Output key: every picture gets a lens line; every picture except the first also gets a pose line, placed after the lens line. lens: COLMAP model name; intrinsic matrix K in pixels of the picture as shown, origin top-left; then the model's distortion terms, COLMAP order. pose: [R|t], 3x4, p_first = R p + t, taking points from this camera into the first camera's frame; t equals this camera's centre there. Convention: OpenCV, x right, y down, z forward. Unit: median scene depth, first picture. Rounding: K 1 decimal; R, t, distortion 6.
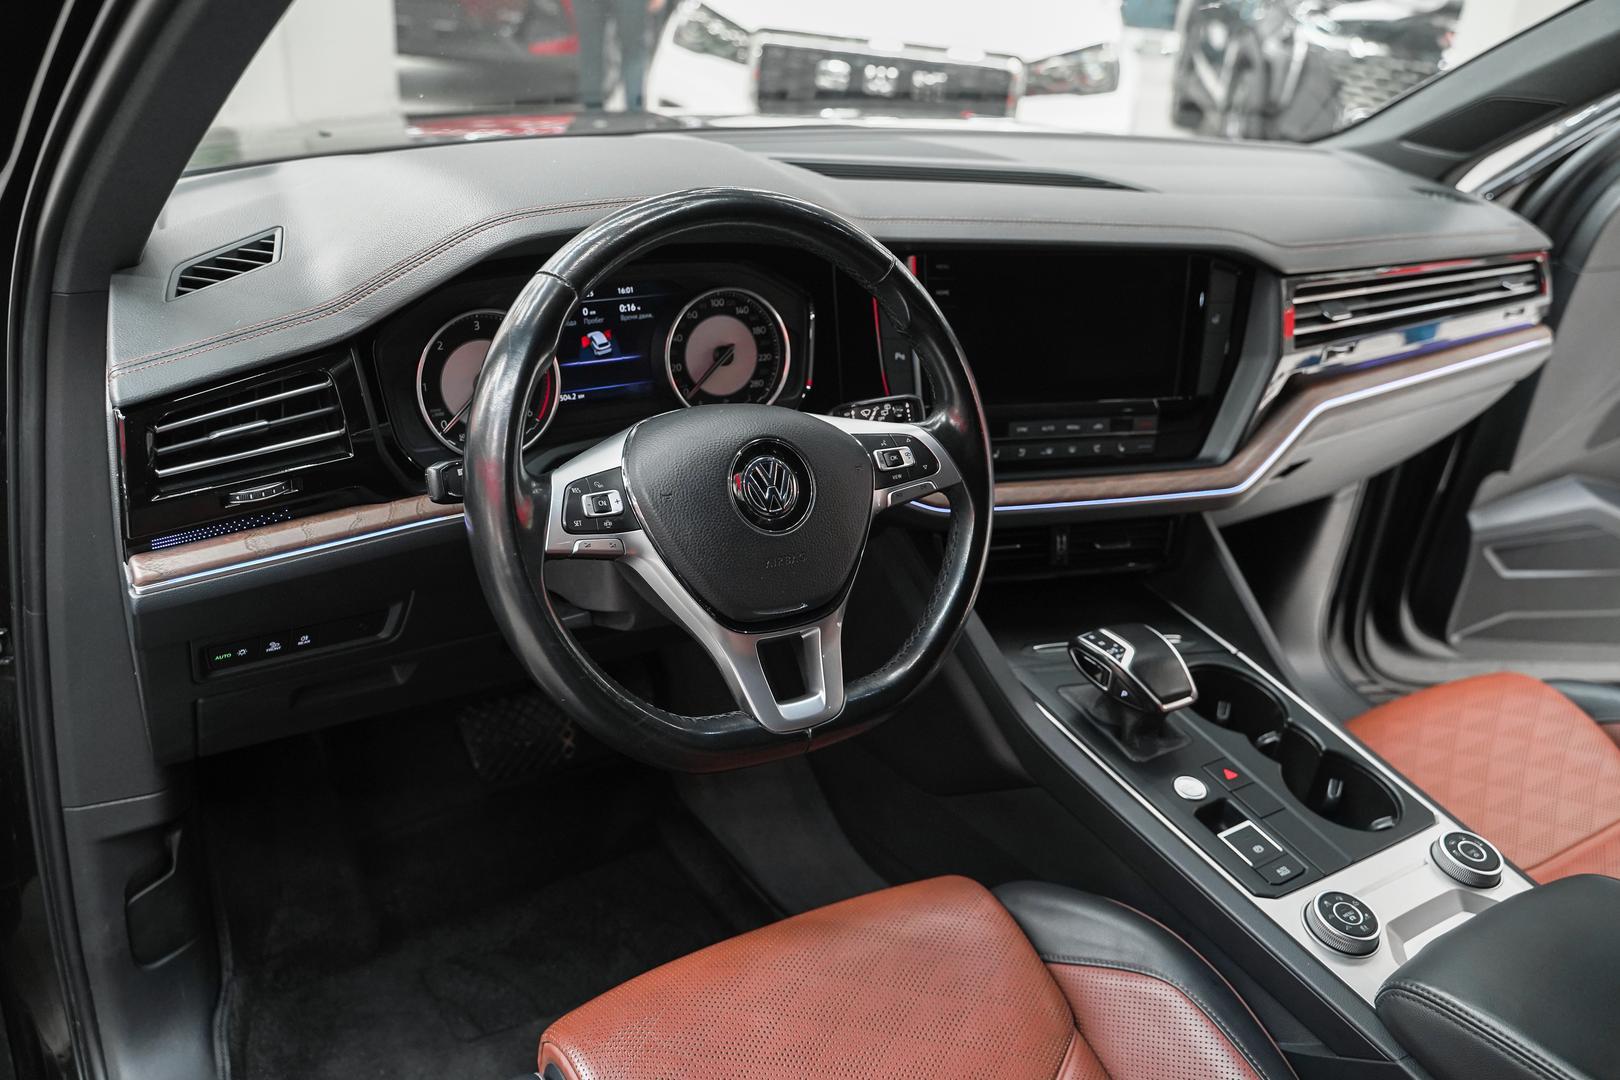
lens RADIAL K [[1302.5, 0, 810.0], [0, 1302.5, 540.0], [0, 0, 1]] dist [-0.011815, -0.001449]
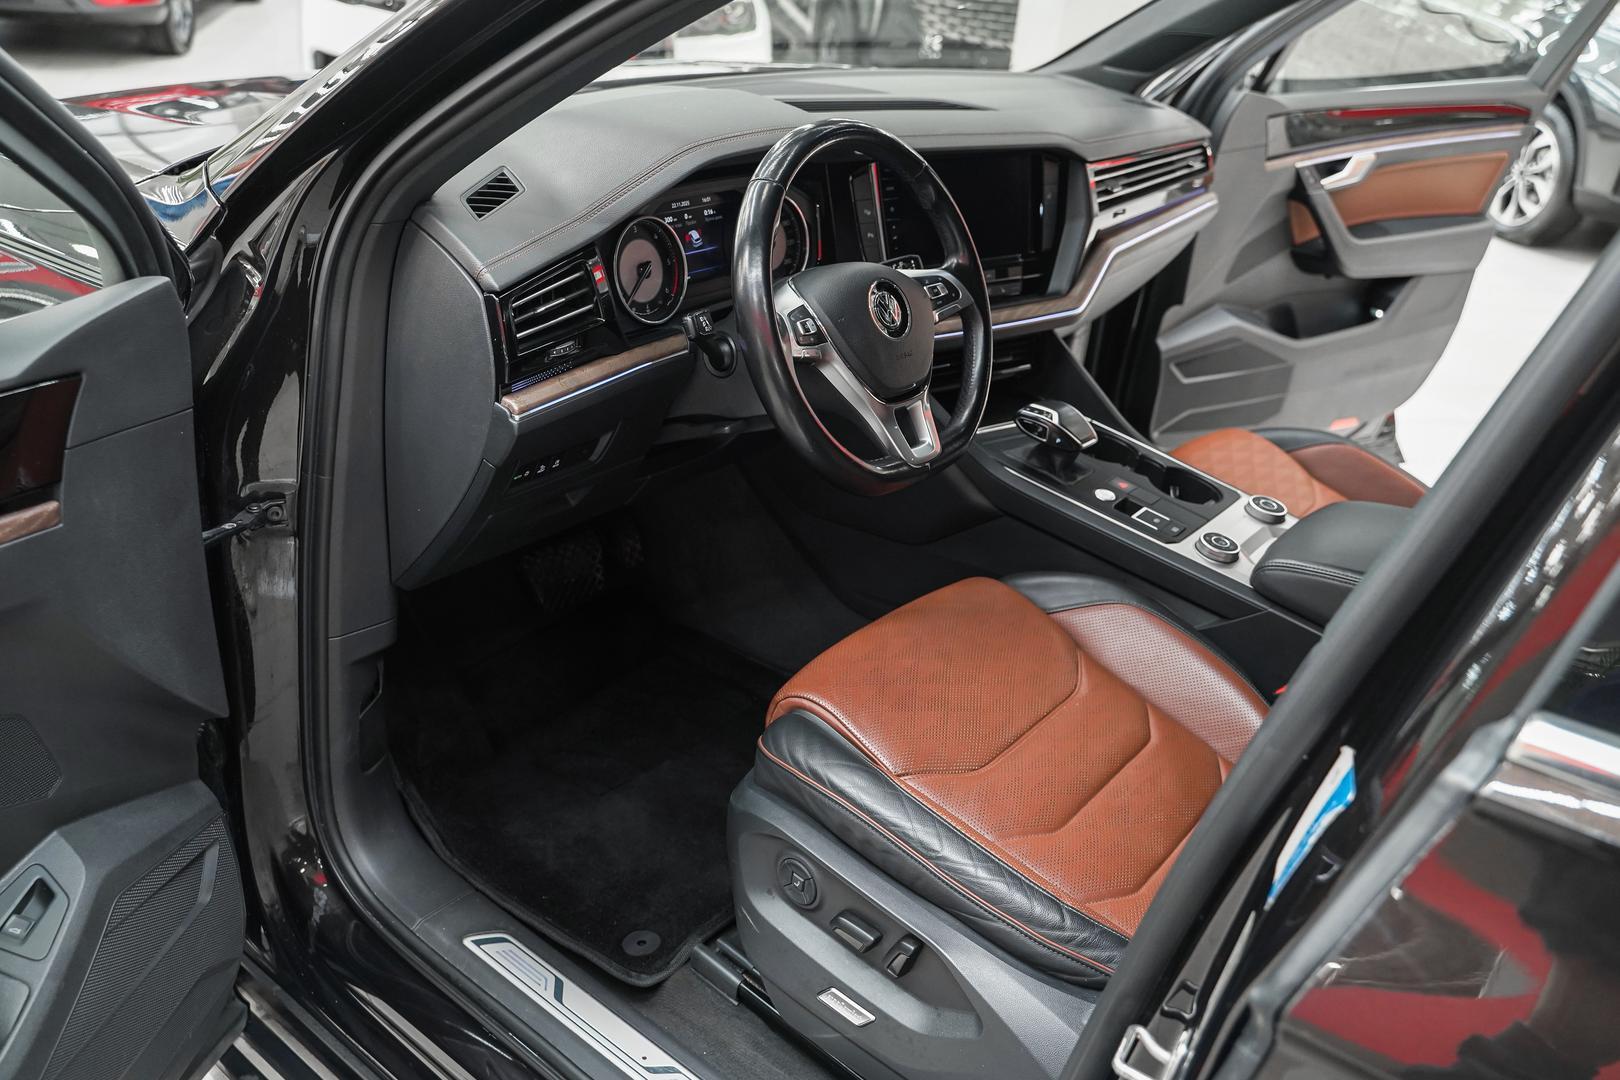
lens RADIAL K [[1322.1, 0, 810.0], [0, 1322.1, 540.0], [0, 0, 1]] dist [-0.031806, 0.036661]
pose [[0.944138, -0.150113, 0.293377, -0.494718], [0.138299, 0.988527, 0.060732, 0.097002], [-0.299128, -0.016766, 0.954066, -0.384446]]
